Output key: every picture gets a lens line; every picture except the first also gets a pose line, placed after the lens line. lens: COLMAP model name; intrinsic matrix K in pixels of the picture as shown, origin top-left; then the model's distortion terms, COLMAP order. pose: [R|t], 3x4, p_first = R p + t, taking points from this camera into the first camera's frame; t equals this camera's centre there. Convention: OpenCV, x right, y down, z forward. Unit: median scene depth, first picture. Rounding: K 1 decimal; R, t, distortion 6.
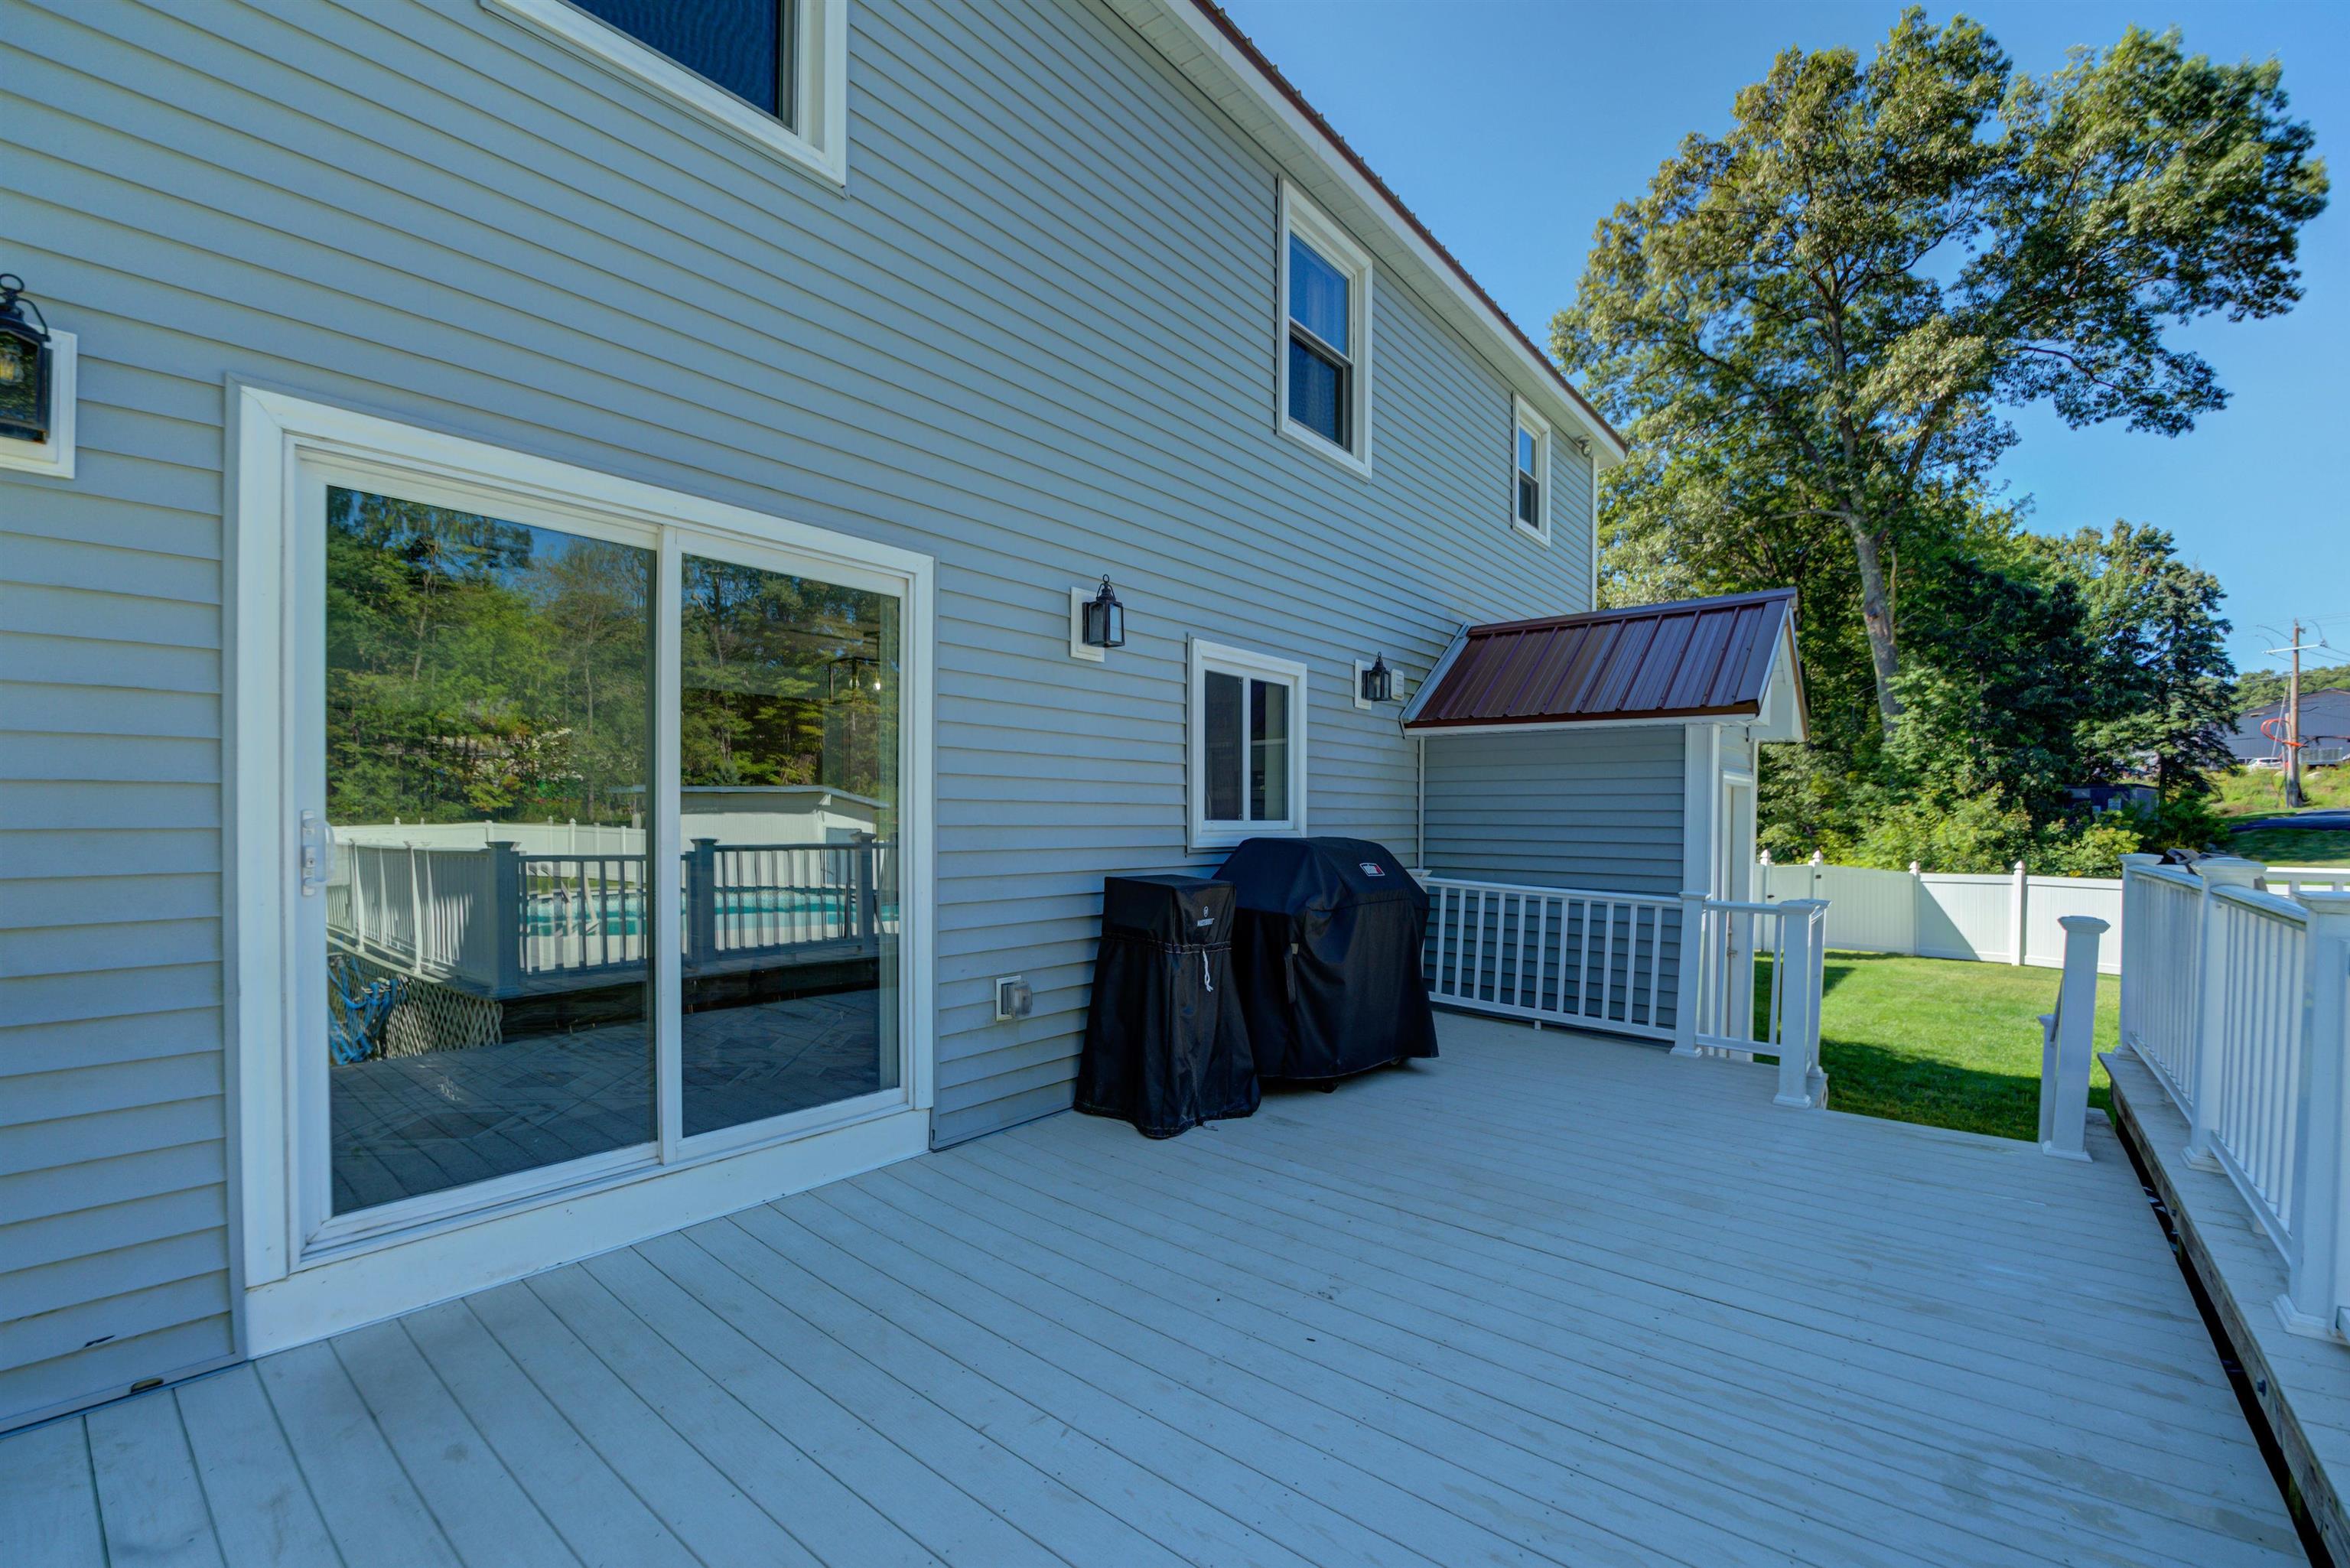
lens RADIAL K [[974.6, 0, 1178.5], [0, 974.6, 794.3], [0, 0, 1]] dist [-0.009703, -0.002357]
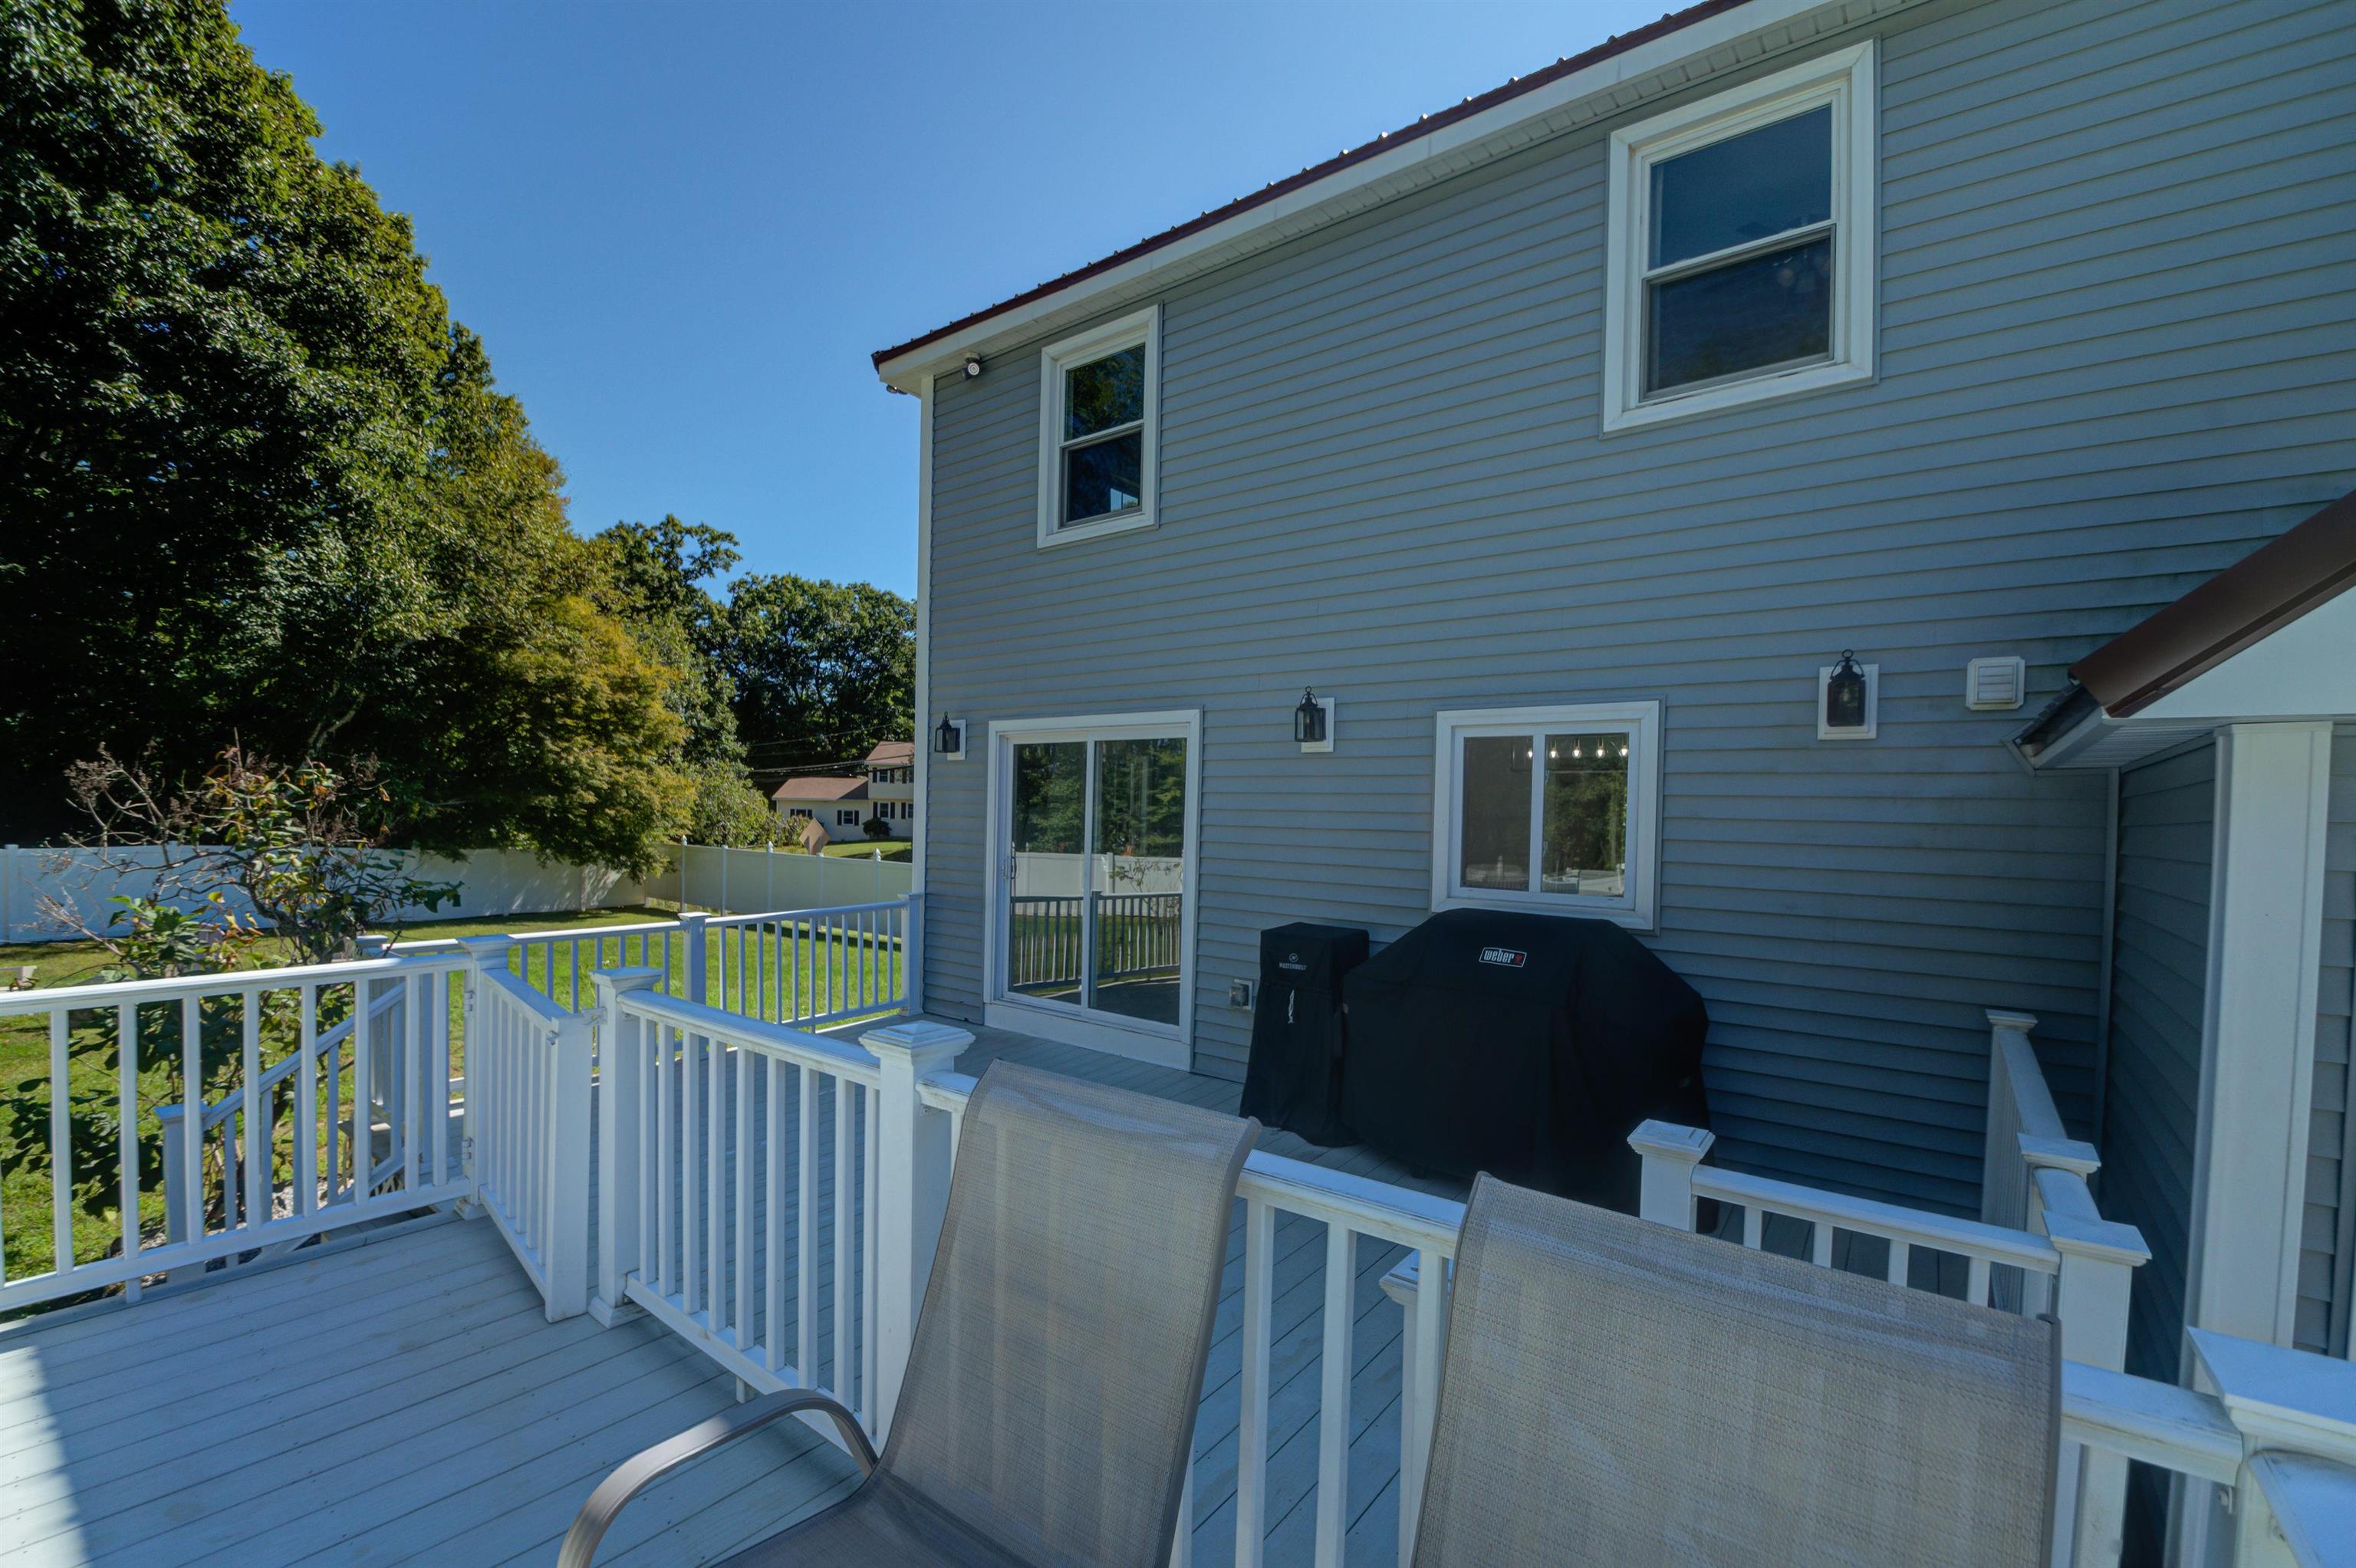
lens RADIAL K [[977.1, 0, 1181.5], [0, 977.1, 794.3], [0, 0, 1]] dist [-0.009703, -0.002357]
pose [[0.067961, -0.023512, -0.997411, 1.194297], [0.006047, 0.999714, -0.023154, -0.054477], [0.997670, -0.004458, 0.068084, 0.744755]]
